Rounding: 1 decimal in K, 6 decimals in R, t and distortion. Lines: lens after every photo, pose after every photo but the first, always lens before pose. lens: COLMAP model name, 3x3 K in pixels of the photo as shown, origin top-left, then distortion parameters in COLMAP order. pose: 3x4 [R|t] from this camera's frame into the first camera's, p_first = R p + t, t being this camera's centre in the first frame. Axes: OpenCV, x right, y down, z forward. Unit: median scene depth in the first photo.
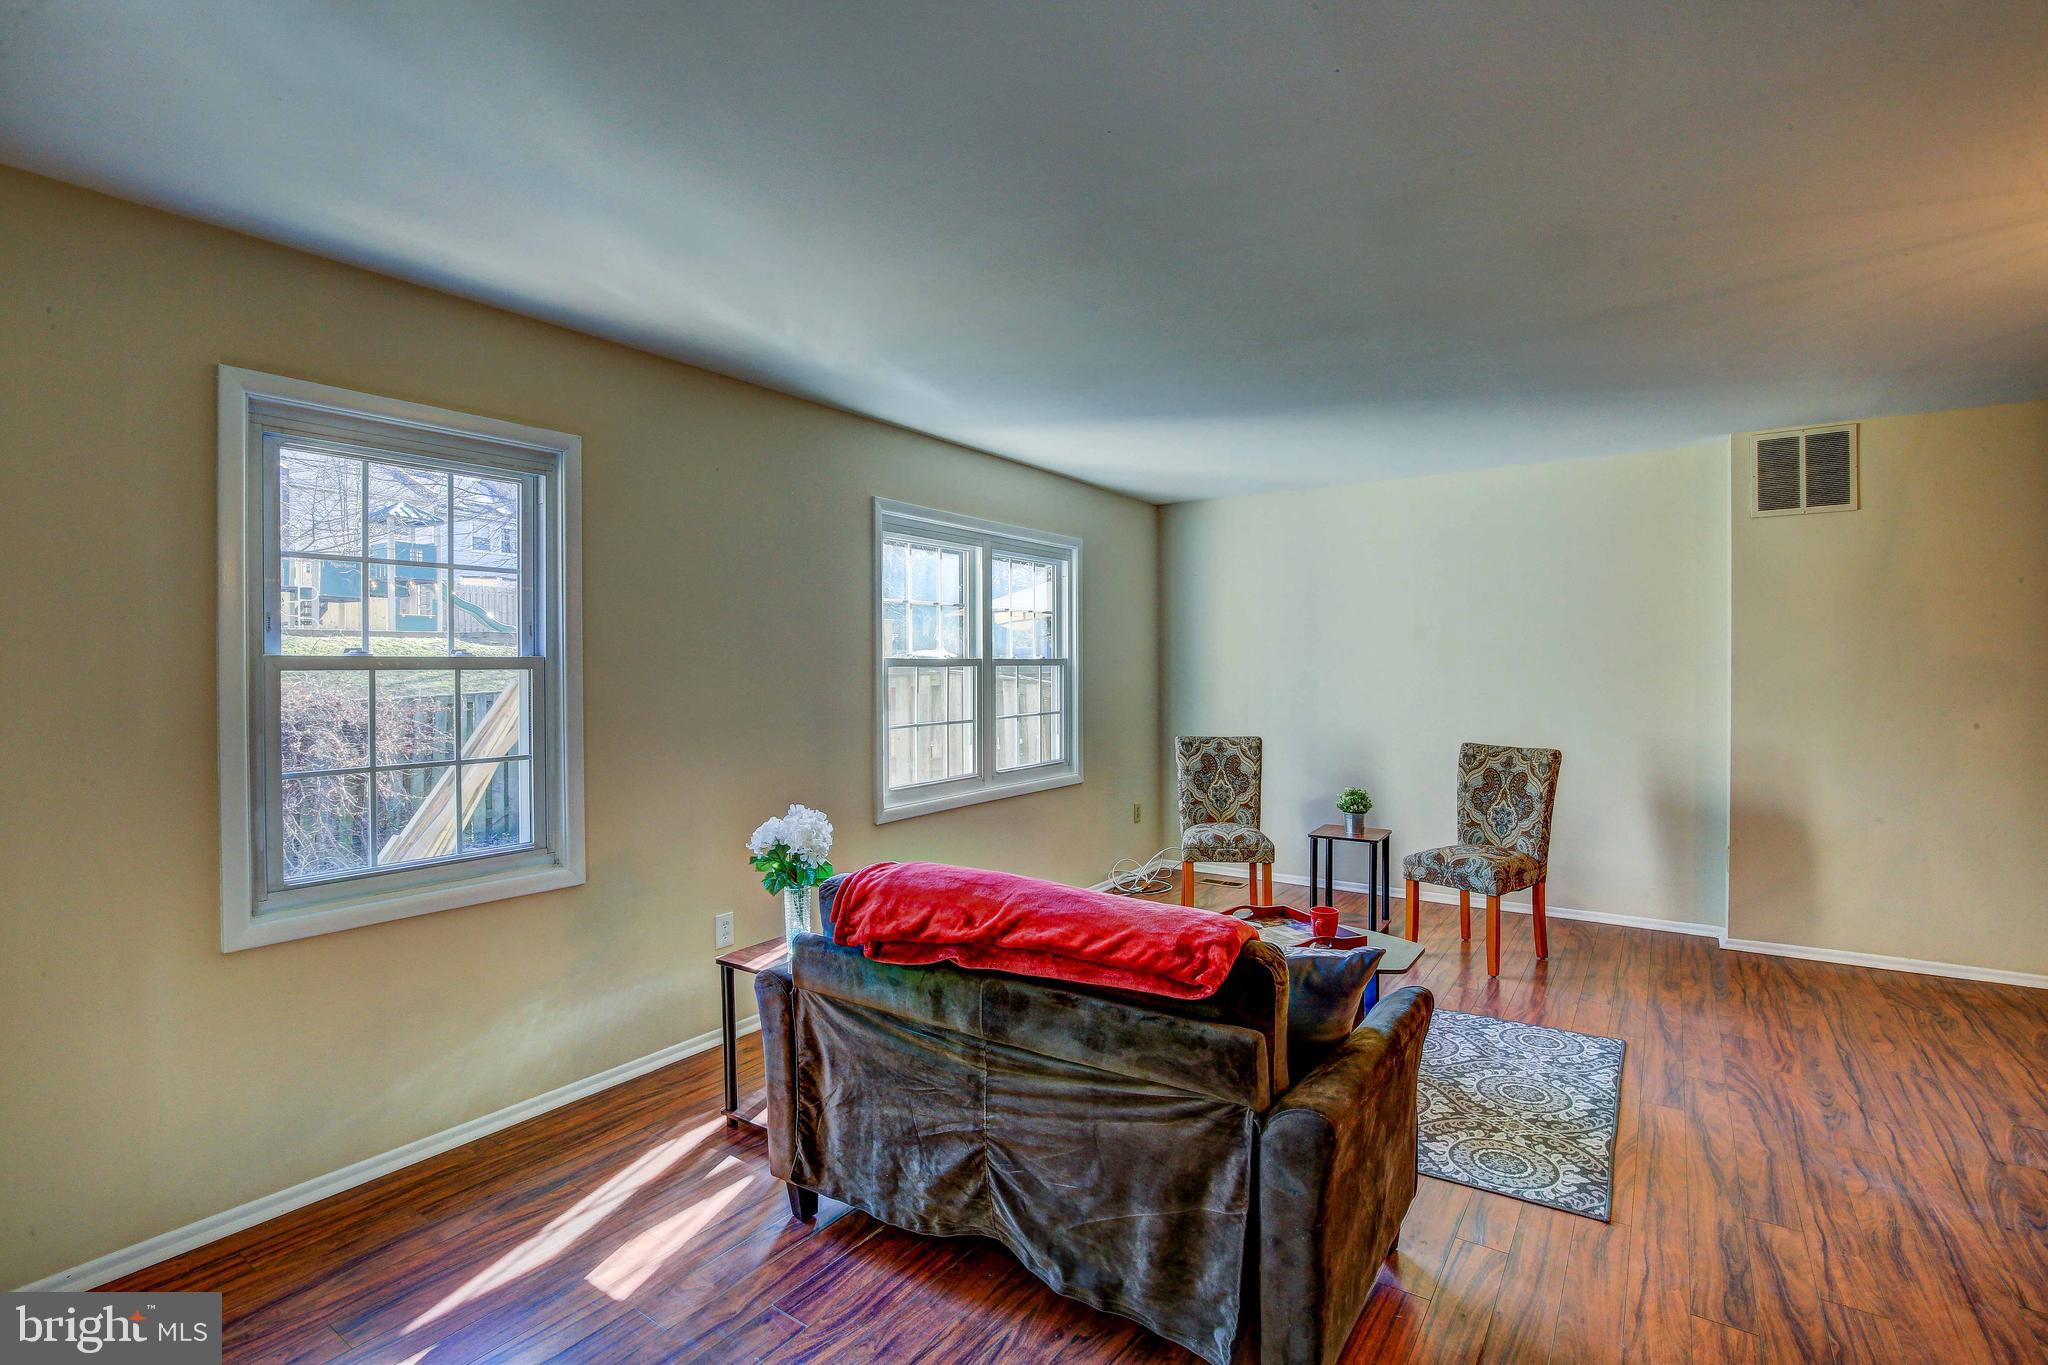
lens RADIAL K [[941.8, 0, 1012.5], [0, 941.8, 677.1], [0, 0, 1]] dist [-0.035281, 0.006574]
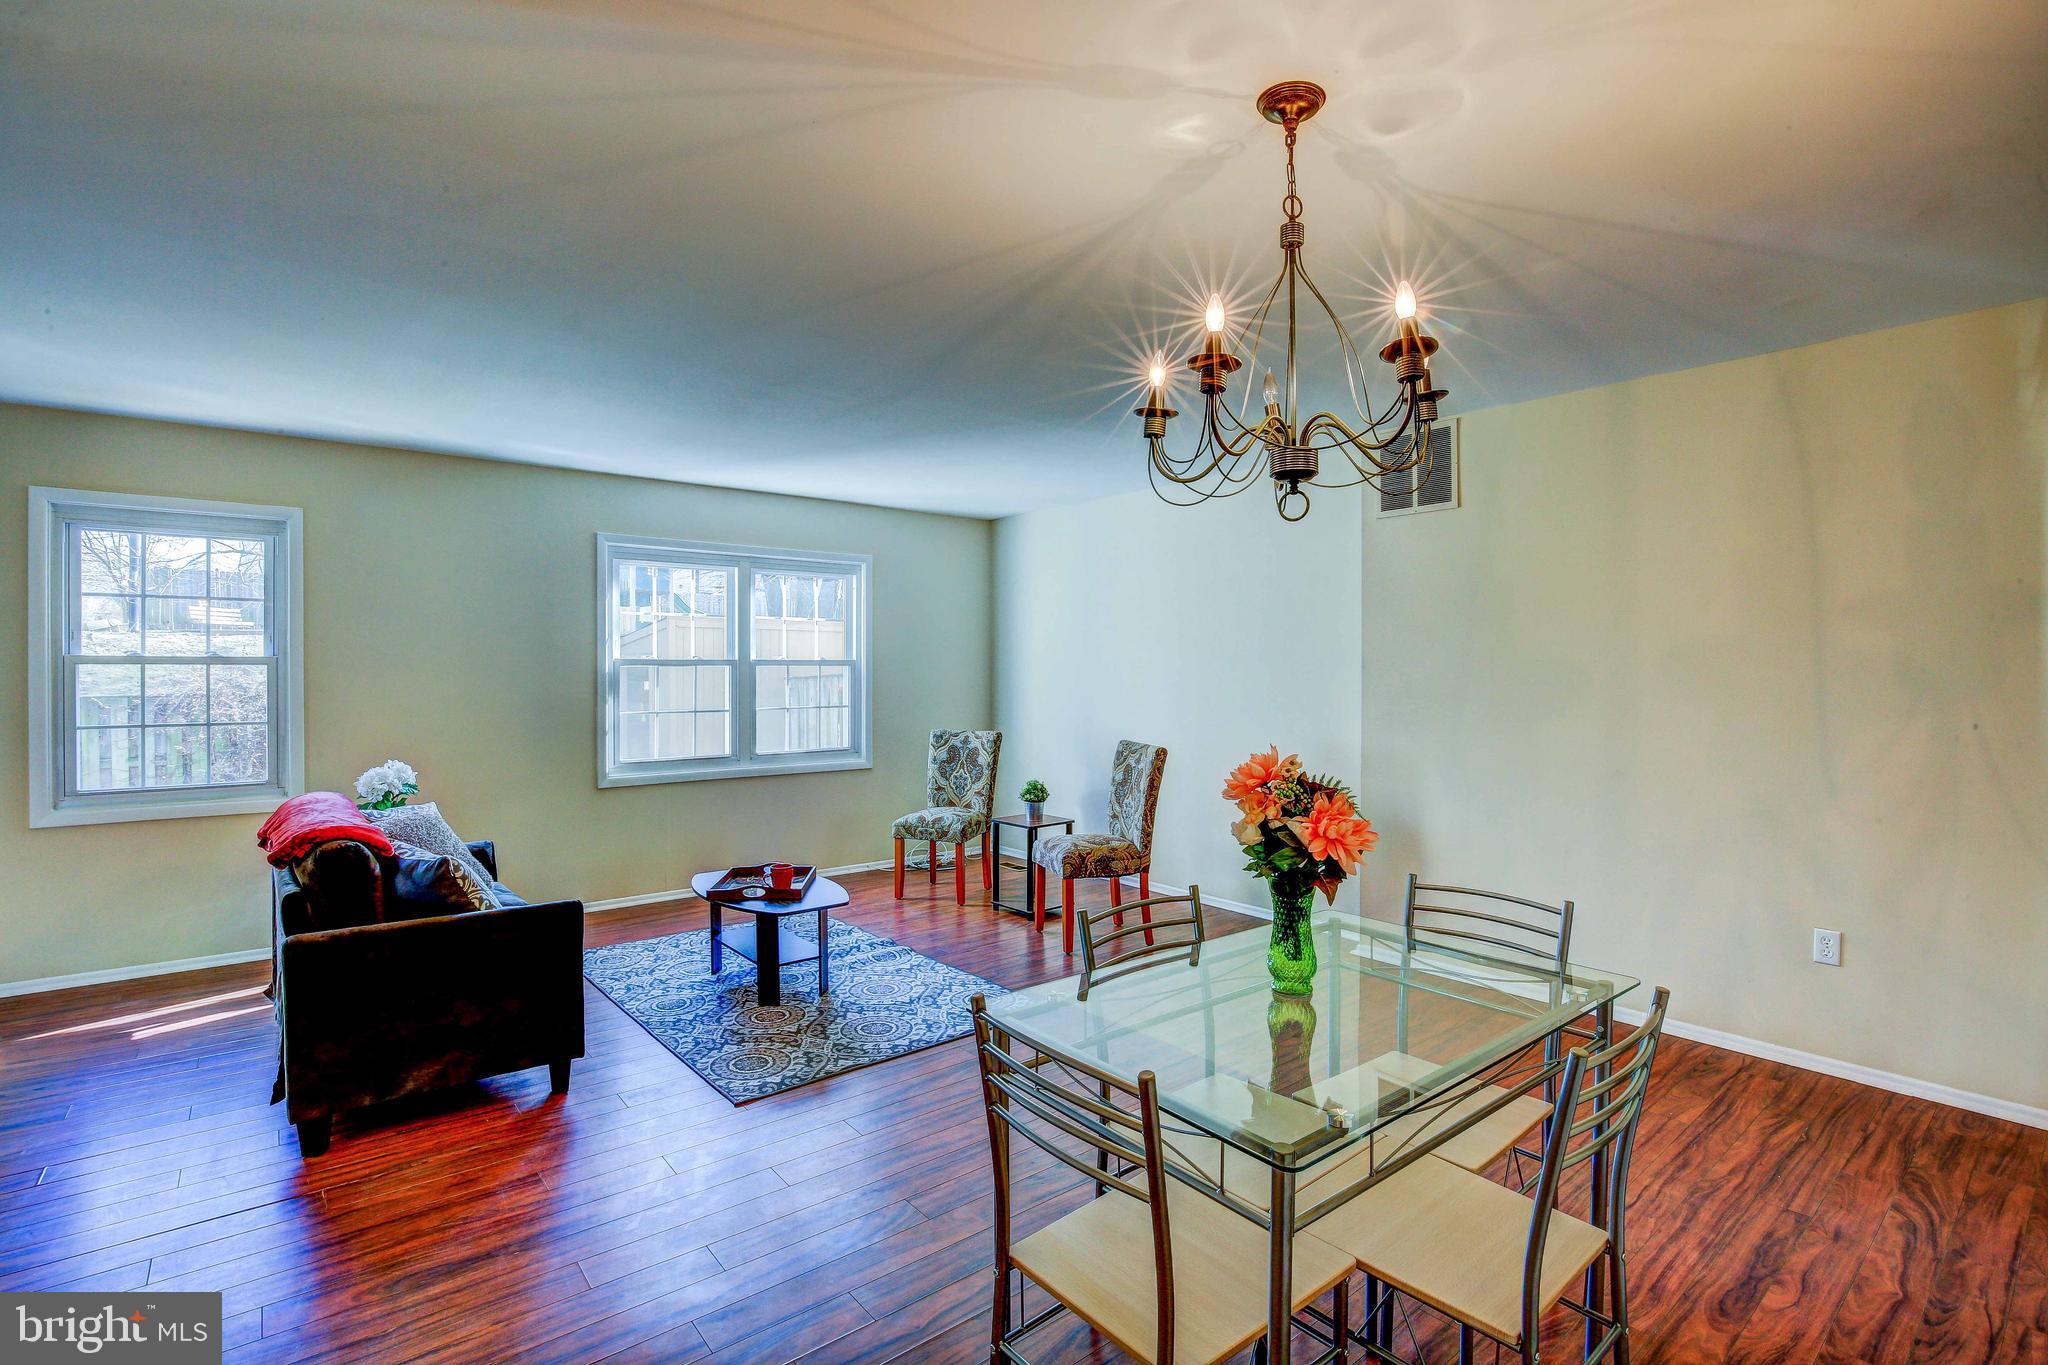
lens RADIAL K [[941.8, 0, 1012.5], [0, 941.8, 677.1], [0, 0, 1]] dist [-0.035281, 0.006574]
pose [[0.961263, 0.009093, -0.275482, 0.739610], [-0.009814, 0.999951, -0.001238, 0.001179], [0.275458, 0.003894, 0.961305, -0.070592]]
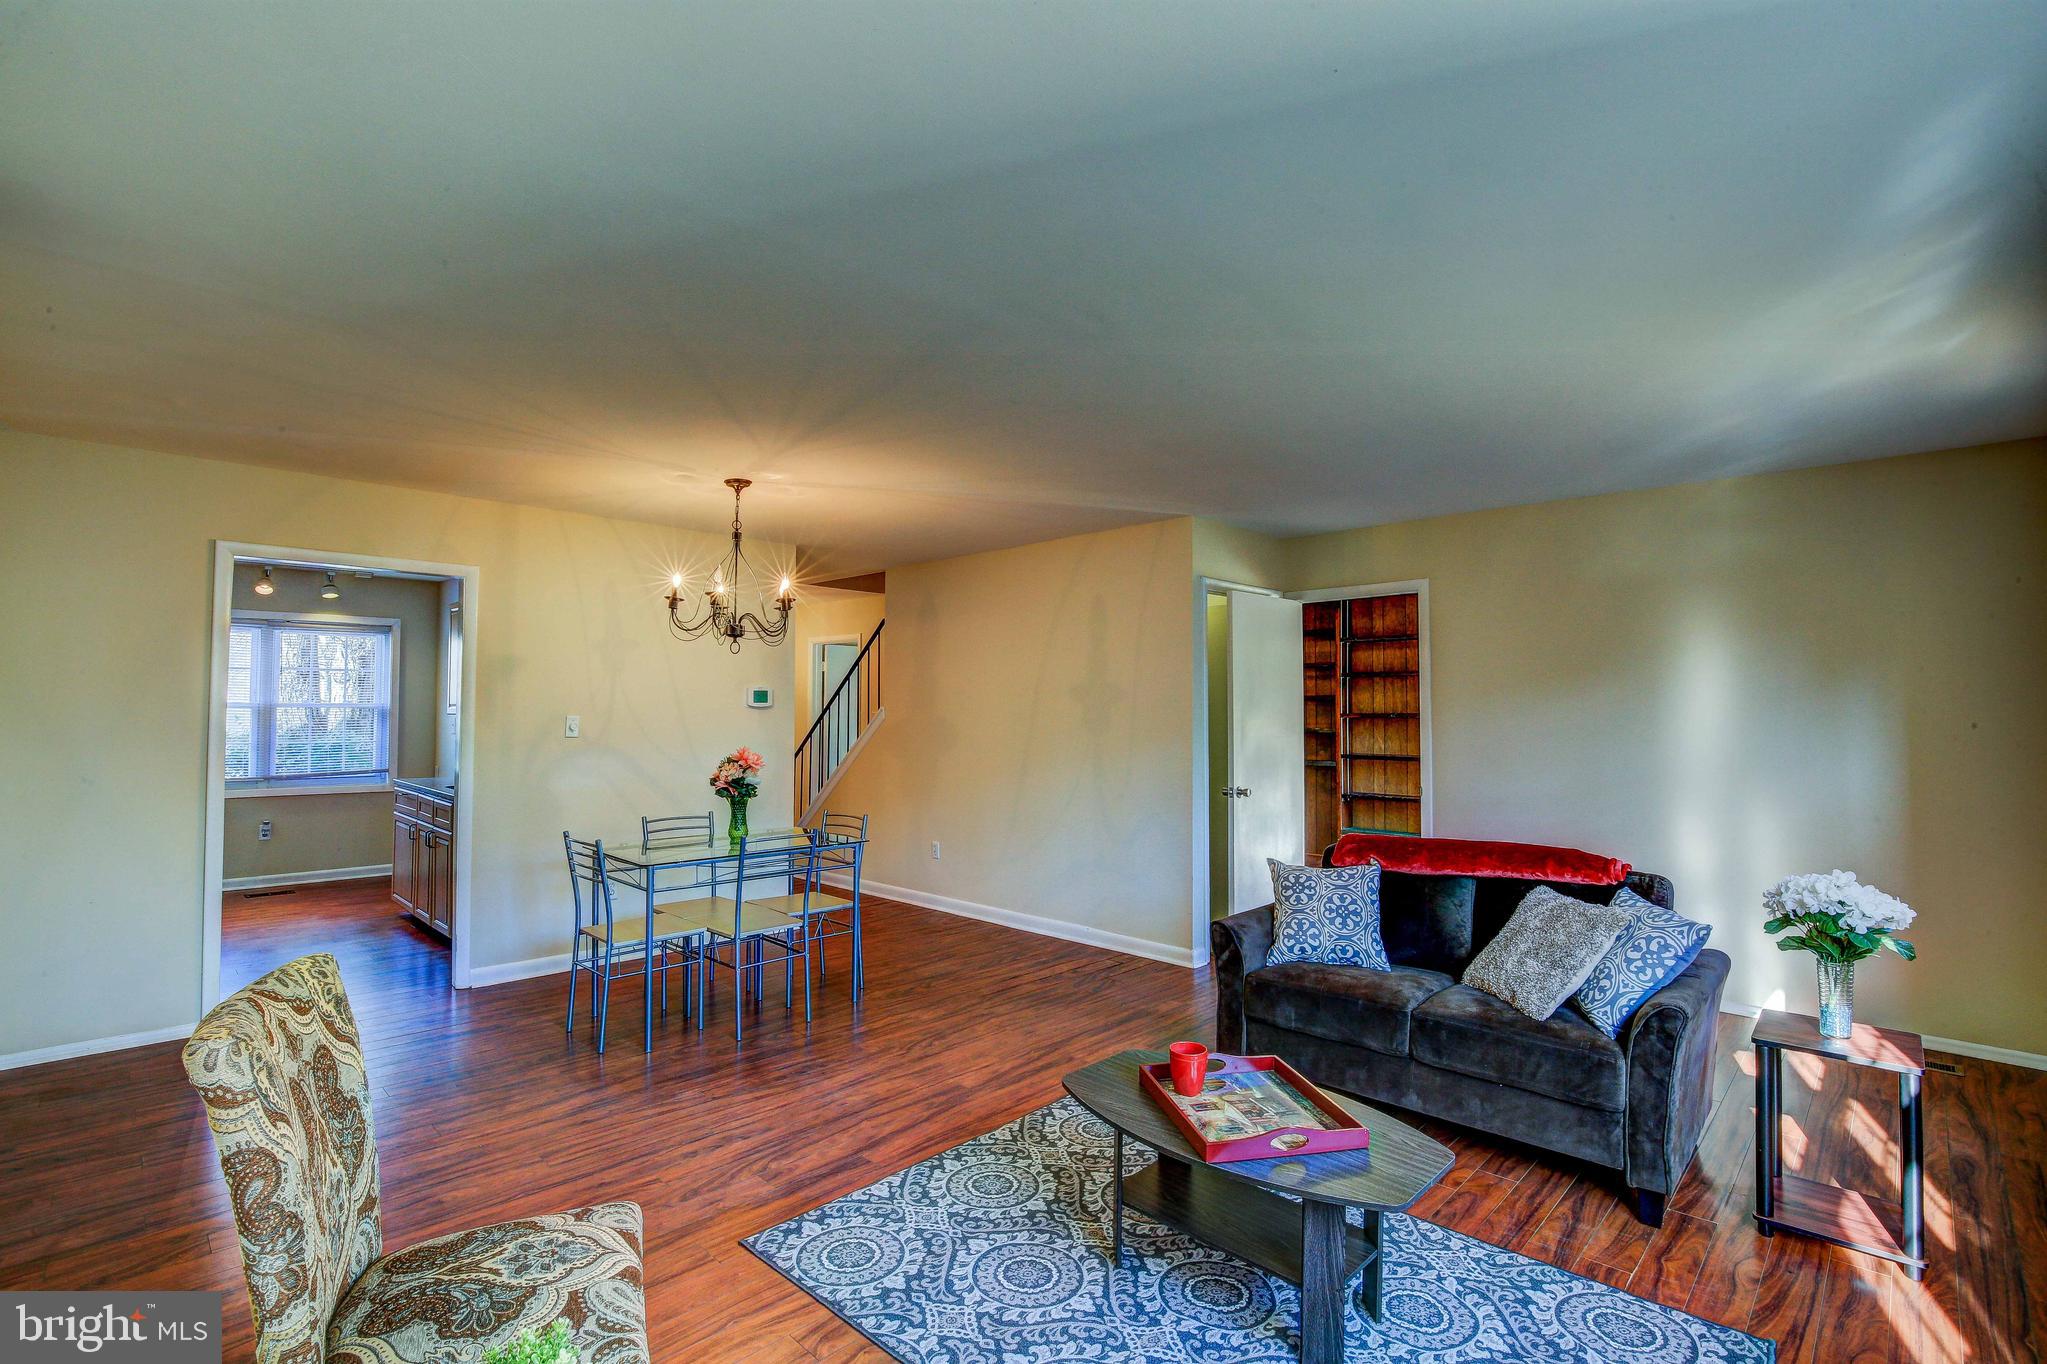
lens RADIAL K [[941.4, 0, 1012.0], [0, 941.4, 676.6], [0, 0, 1]] dist [-0.035281, 0.006574]
pose [[-0.985728, 0.010391, 0.168027, 0.265134], [0.006632, 0.999715, -0.022915, -0.020374], [-0.168217, -0.021474, -0.985516, 1.356458]]
